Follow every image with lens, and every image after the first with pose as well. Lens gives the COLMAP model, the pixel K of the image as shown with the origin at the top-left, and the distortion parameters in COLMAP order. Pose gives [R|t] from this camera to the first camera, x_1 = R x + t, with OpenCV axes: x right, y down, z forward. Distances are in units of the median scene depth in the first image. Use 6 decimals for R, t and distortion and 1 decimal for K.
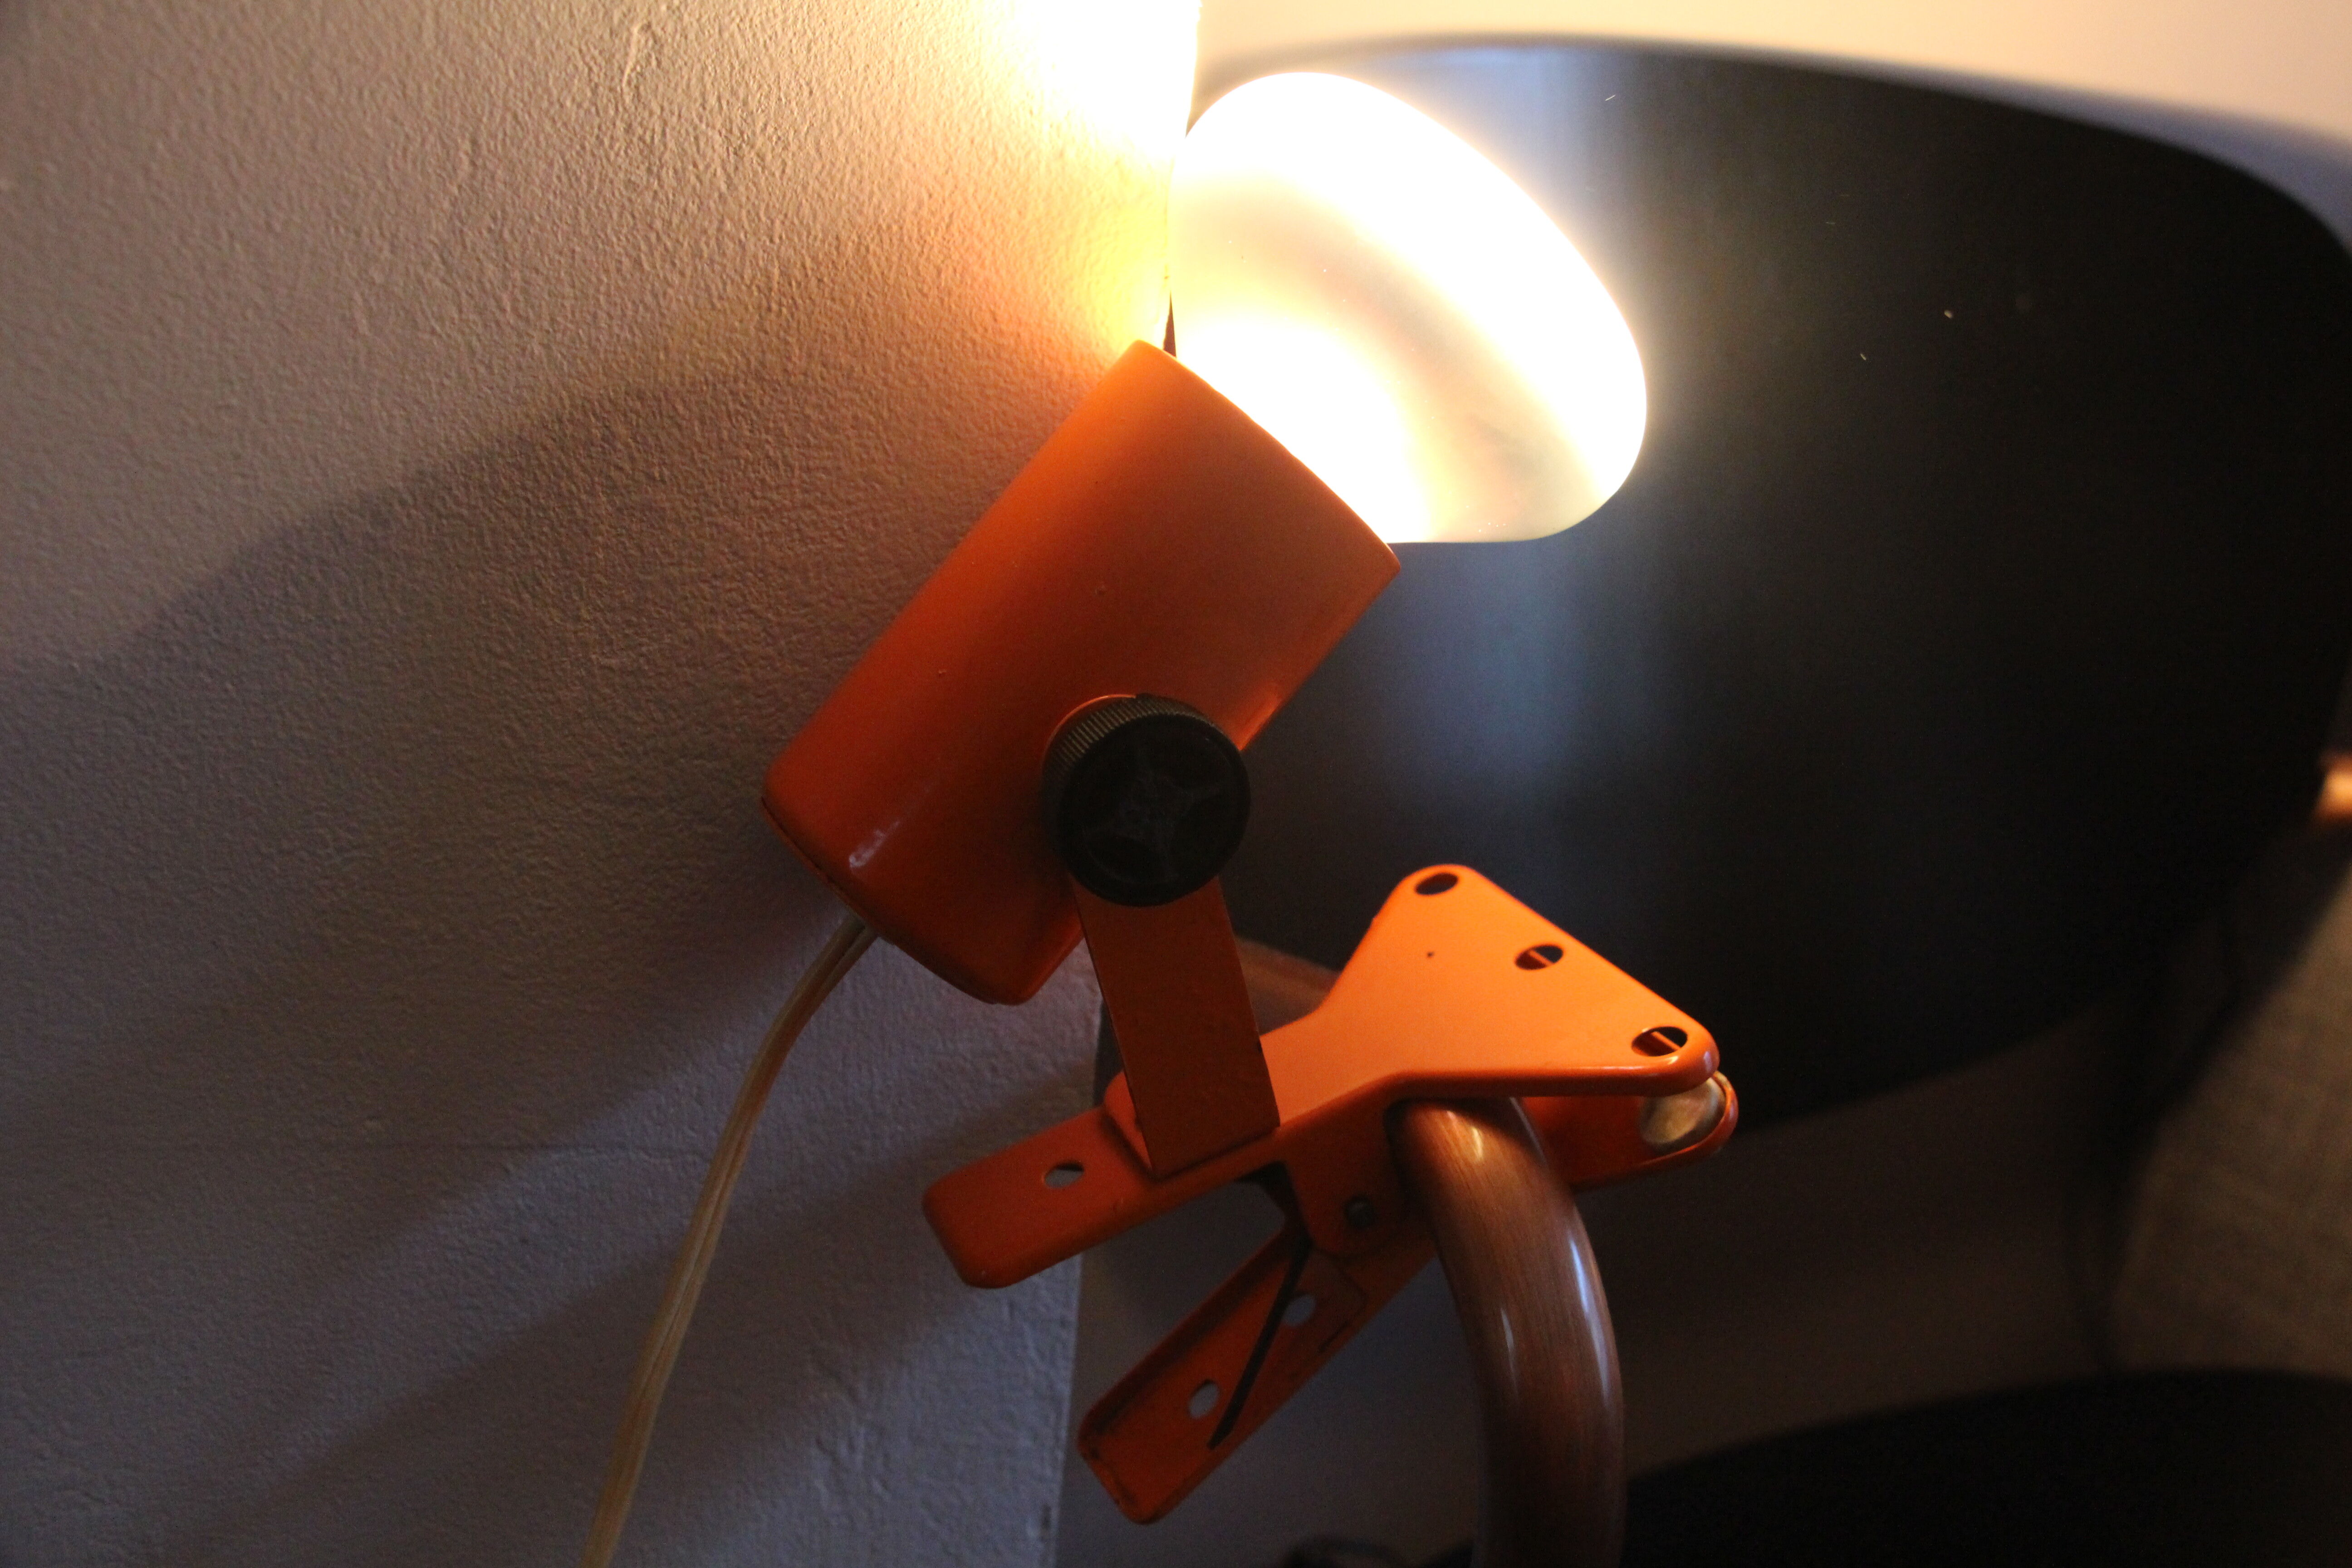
lens RADIAL K [[1698.8, 0, 1171.1], [0, 1698.8, 777.6], [0, 0, 1]] dist [-0.039523, 0.006337]
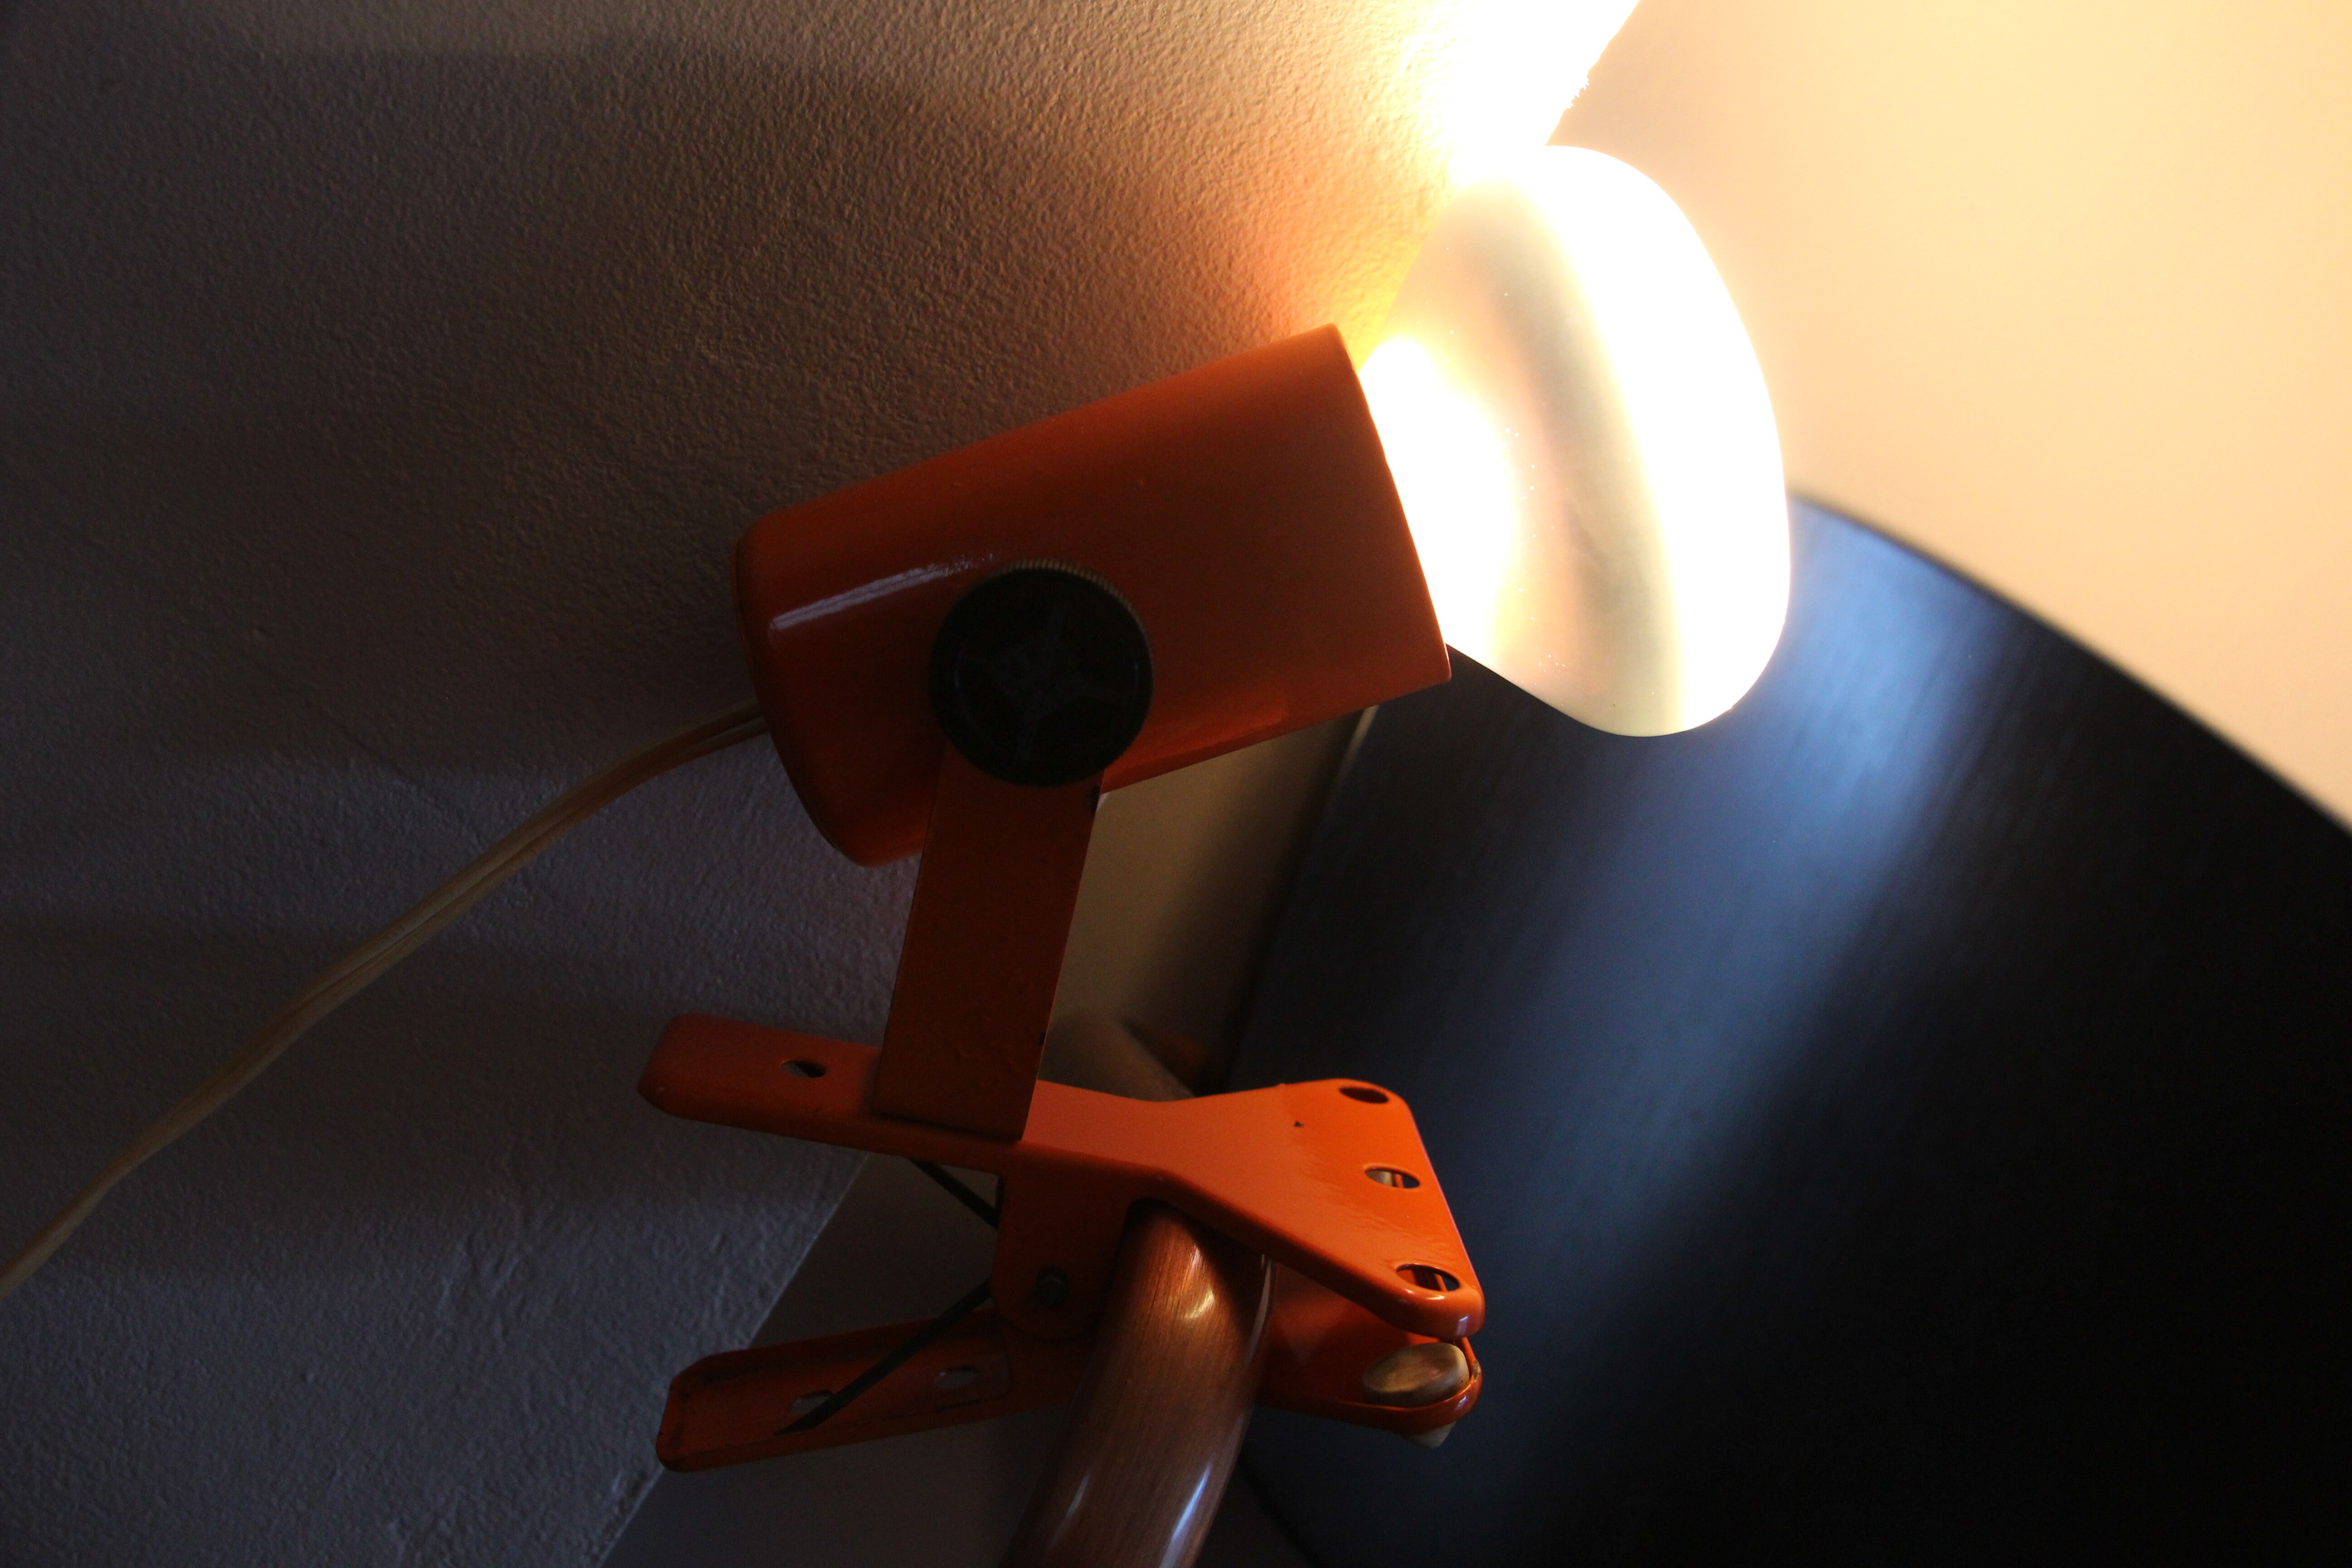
lens RADIAL K [[1698.8, 0, 1177.1], [0, 1698.8, 788.6], [0, 0, 1]] dist [-0.039523, 0.006337]
pose [[0.842122, 0.510709, -0.173225, 0.201767], [-0.532297, 0.838708, -0.115014, 0.114420], [0.086547, 0.189063, 0.978143, 0.111399]]
